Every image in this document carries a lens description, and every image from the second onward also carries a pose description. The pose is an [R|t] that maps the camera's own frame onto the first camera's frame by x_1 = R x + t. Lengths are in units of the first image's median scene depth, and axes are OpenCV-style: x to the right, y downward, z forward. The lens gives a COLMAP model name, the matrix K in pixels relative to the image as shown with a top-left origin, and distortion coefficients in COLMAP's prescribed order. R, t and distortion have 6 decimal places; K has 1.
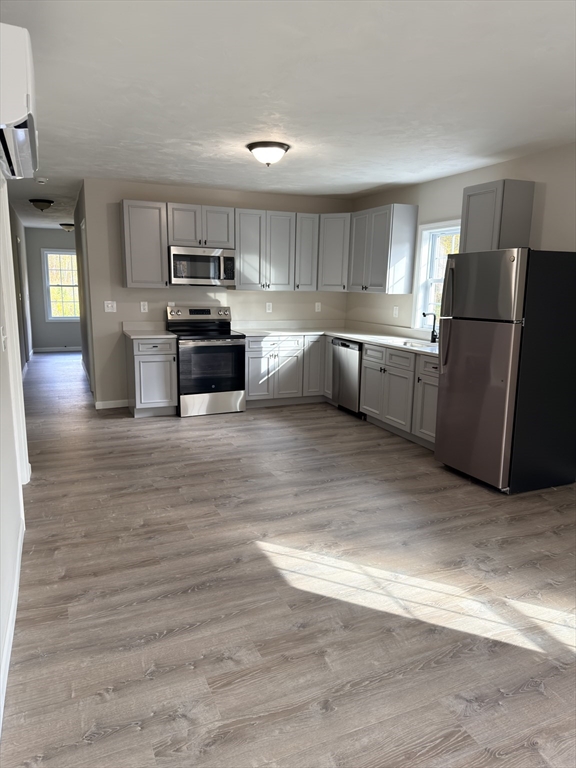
lens RADIAL K [[535.9, 0, 288.0], [0, 535.9, 384.0], [0, 0, 1]] dist [-0.009792, -0.007842]
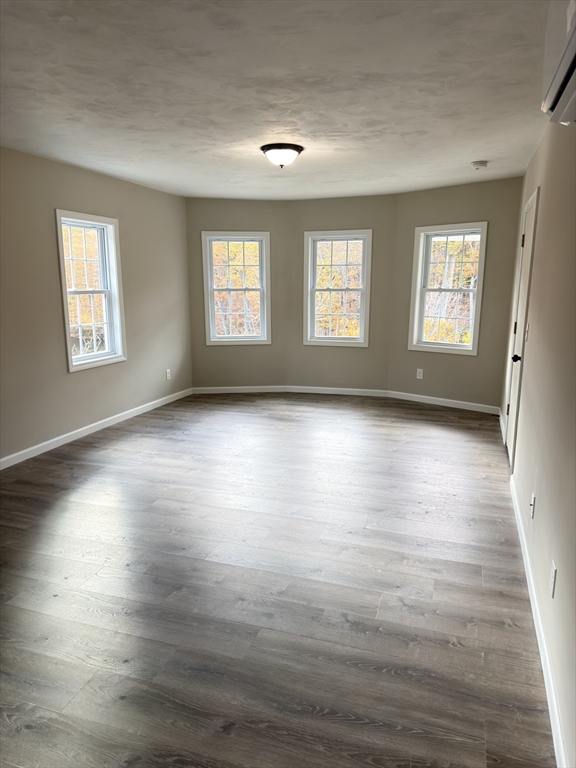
lens RADIAL K [[535.9, 0, 288.0], [0, 535.9, 384.0], [0, 0, 1]] dist [-0.009792, -0.007842]
pose [[-0.744139, -0.150240, 0.650911, -0.359276], [0.110703, 0.933175, 0.341949, -0.192456], [-0.658788, 0.326516, -0.677780, 0.891082]]
